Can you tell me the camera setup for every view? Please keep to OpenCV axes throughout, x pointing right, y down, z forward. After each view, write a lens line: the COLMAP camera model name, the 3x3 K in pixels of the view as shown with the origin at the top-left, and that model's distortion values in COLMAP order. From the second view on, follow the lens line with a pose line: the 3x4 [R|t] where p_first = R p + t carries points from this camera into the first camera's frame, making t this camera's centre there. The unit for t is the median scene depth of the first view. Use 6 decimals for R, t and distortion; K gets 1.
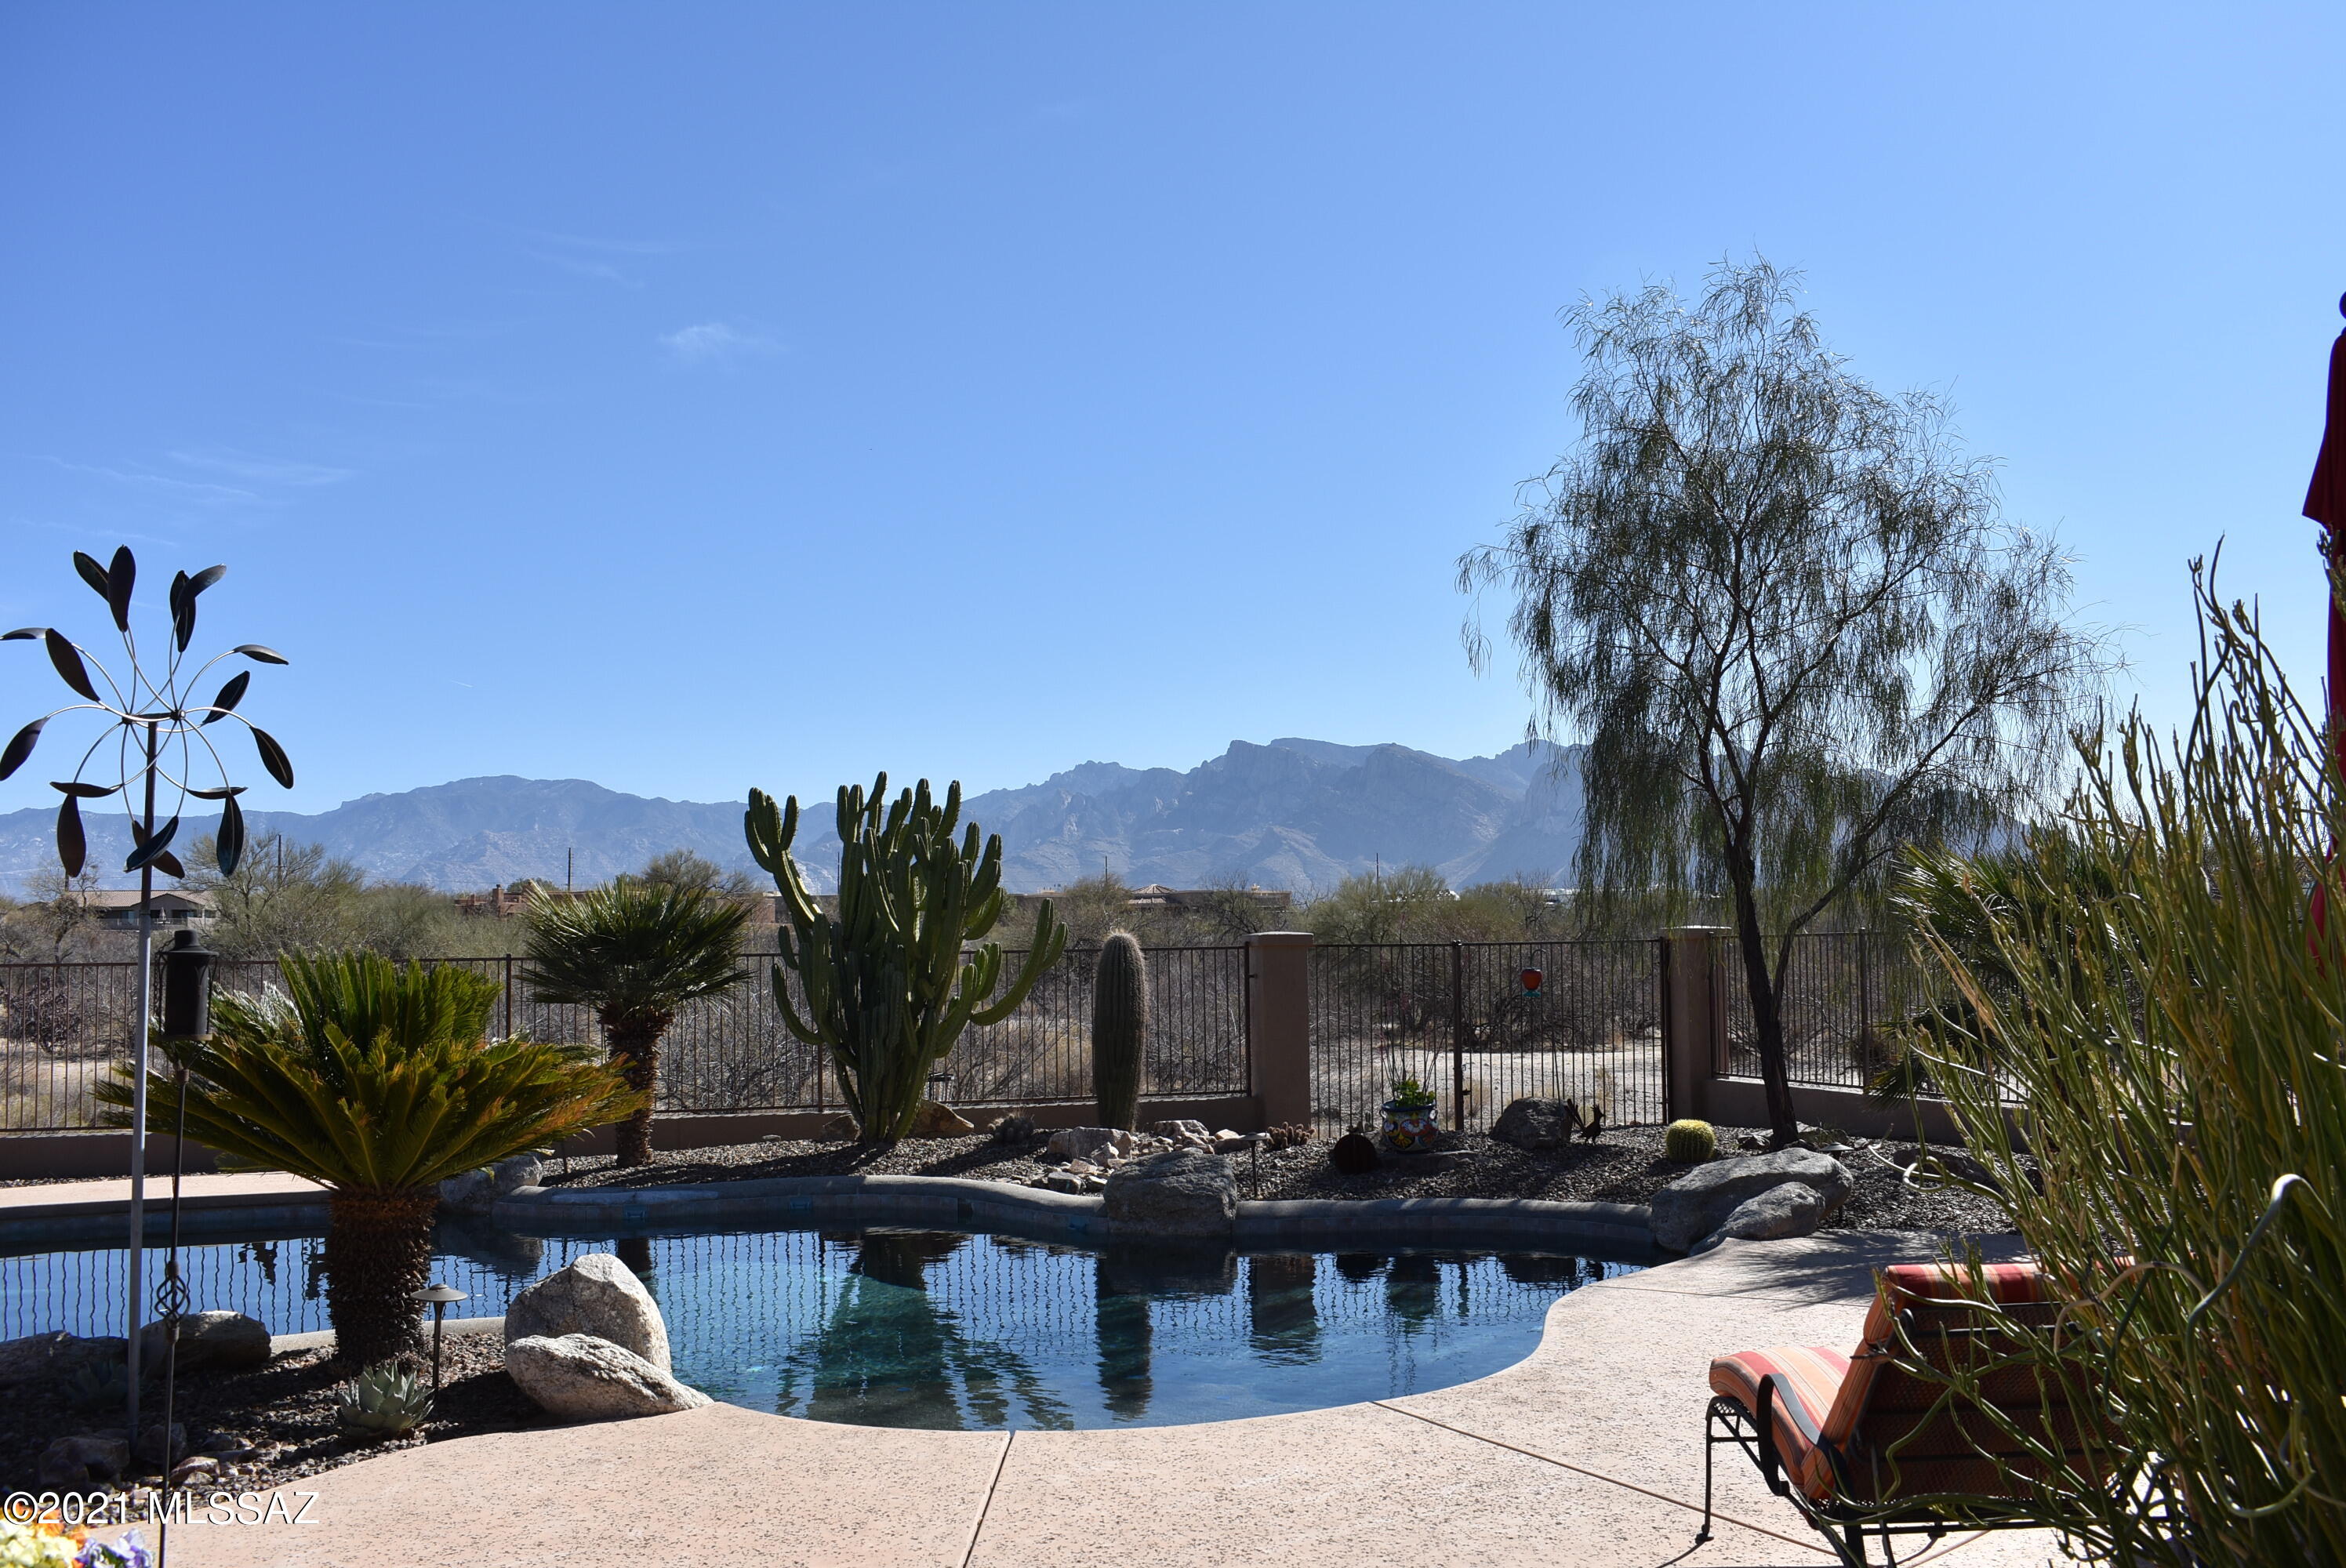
lens RADIAL K [[2066.5, 0, 1176.2], [0, 2066.5, 794.9], [0, 0, 1]] dist [-0.090281, 0.025620]
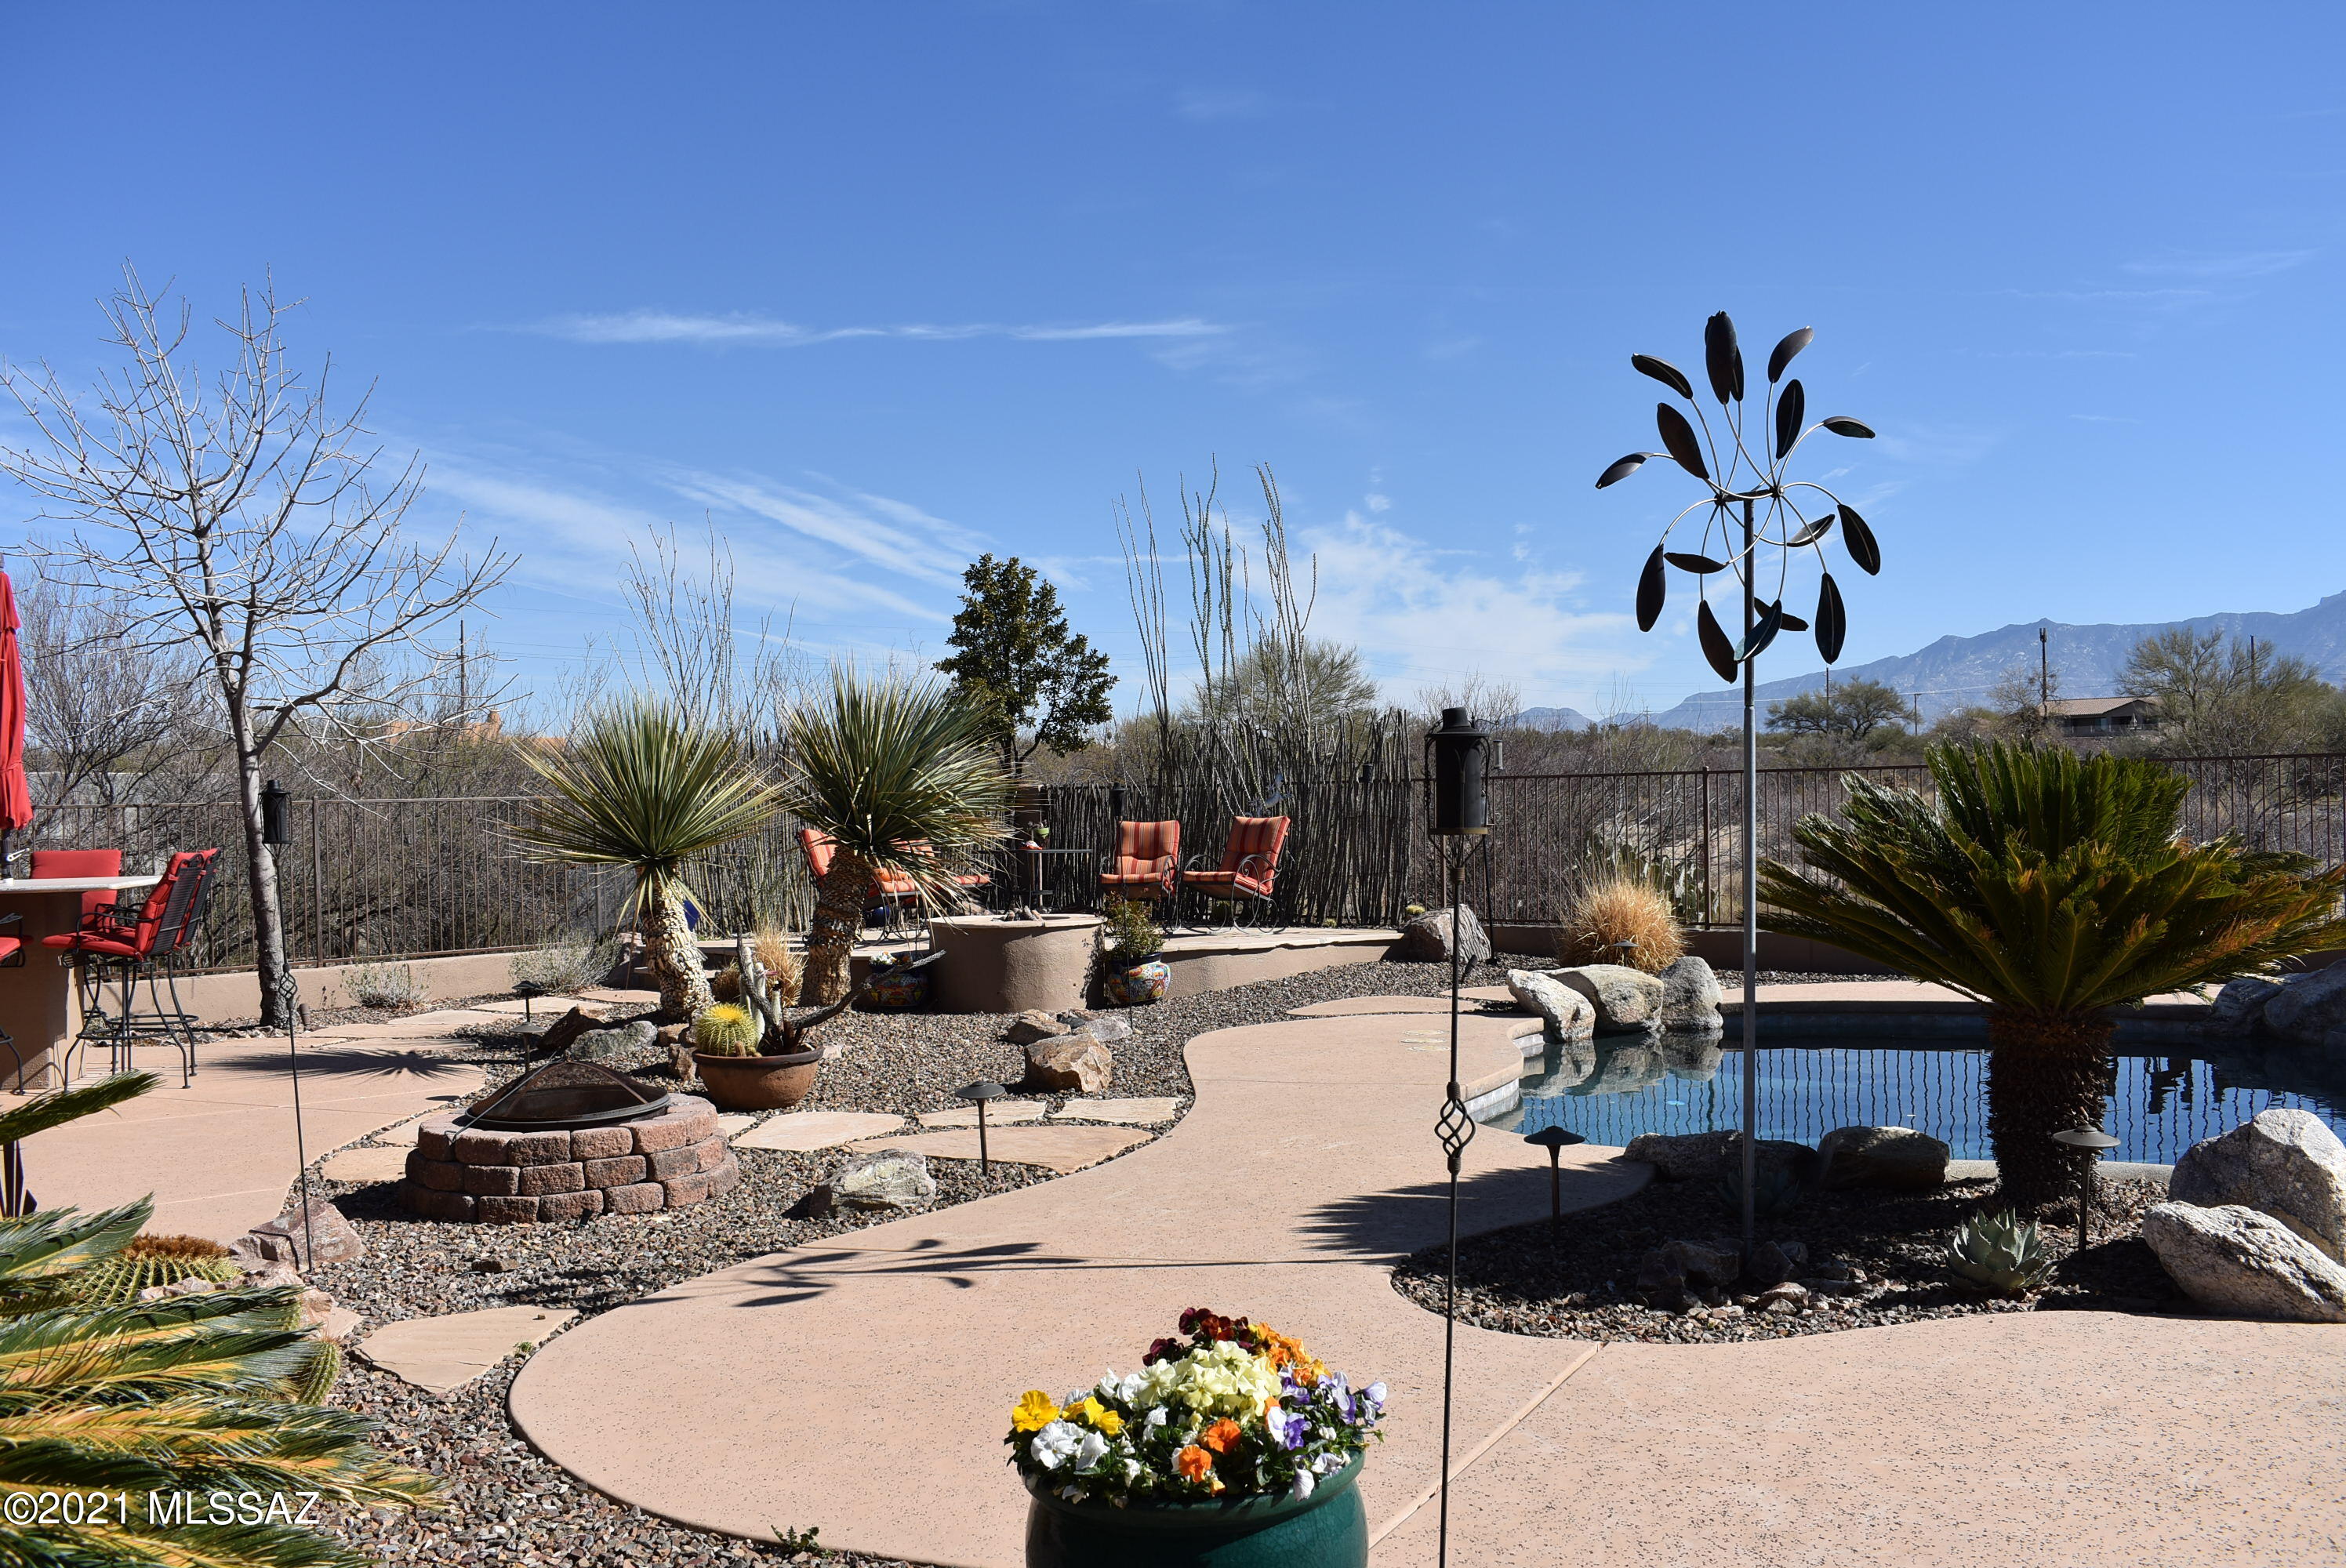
lens RADIAL K [[2066.5, 0, 1177.3], [0, 2066.5, 797.0], [0, 0, 1]] dist [-0.090281, 0.025620]
pose [[0.623450, 0.006136, -0.781839, 0.071116], [0.070033, 0.995511, 0.063658, 0.021578], [0.778721, -0.094442, 0.620222, 0.192086]]
